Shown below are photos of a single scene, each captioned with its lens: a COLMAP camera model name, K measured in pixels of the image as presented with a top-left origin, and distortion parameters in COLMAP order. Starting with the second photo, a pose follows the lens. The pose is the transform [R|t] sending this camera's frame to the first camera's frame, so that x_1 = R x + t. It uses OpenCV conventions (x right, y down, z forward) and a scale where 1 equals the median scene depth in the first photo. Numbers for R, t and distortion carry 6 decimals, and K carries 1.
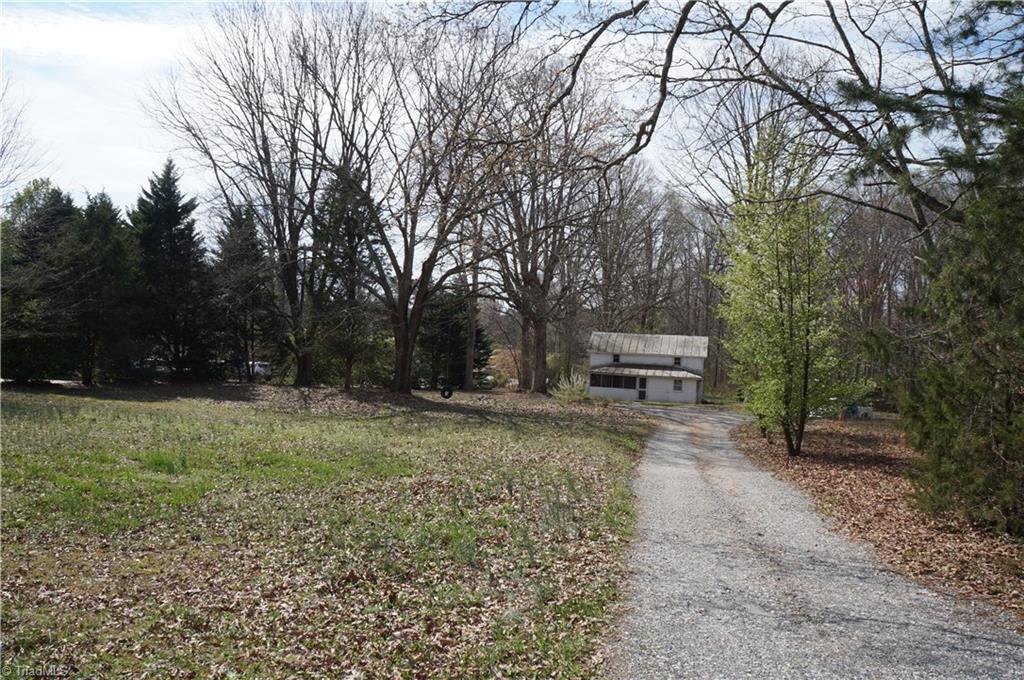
lens RADIAL K [[812.6, 0, 504.9], [0, 812.6, 339.2], [0, 0, 1]] dist [-0.181087, 0.127664]
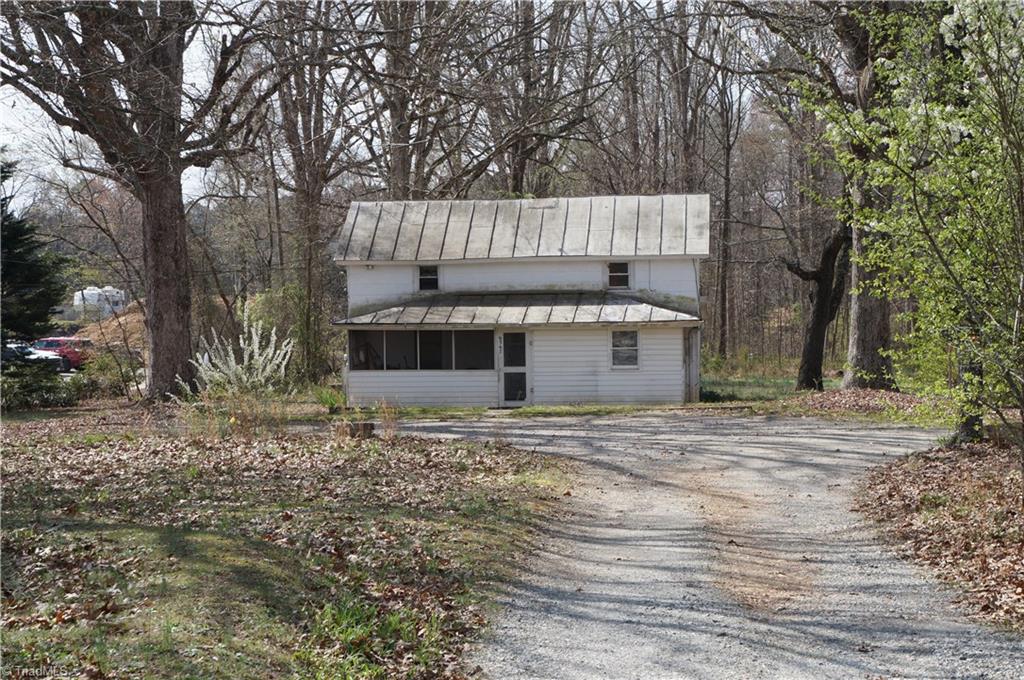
lens RADIAL K [[1929.2, 0, 512.0], [0, 1929.2, 340.0], [0, 0, 1]] dist [0.011649, 0.035683]
pose [[0.985645, -0.067832, 0.154604, 0.052093], [0.062484, 0.997276, 0.039198, 0.020736], [-0.156842, -0.028975, 0.987199, 0.249993]]
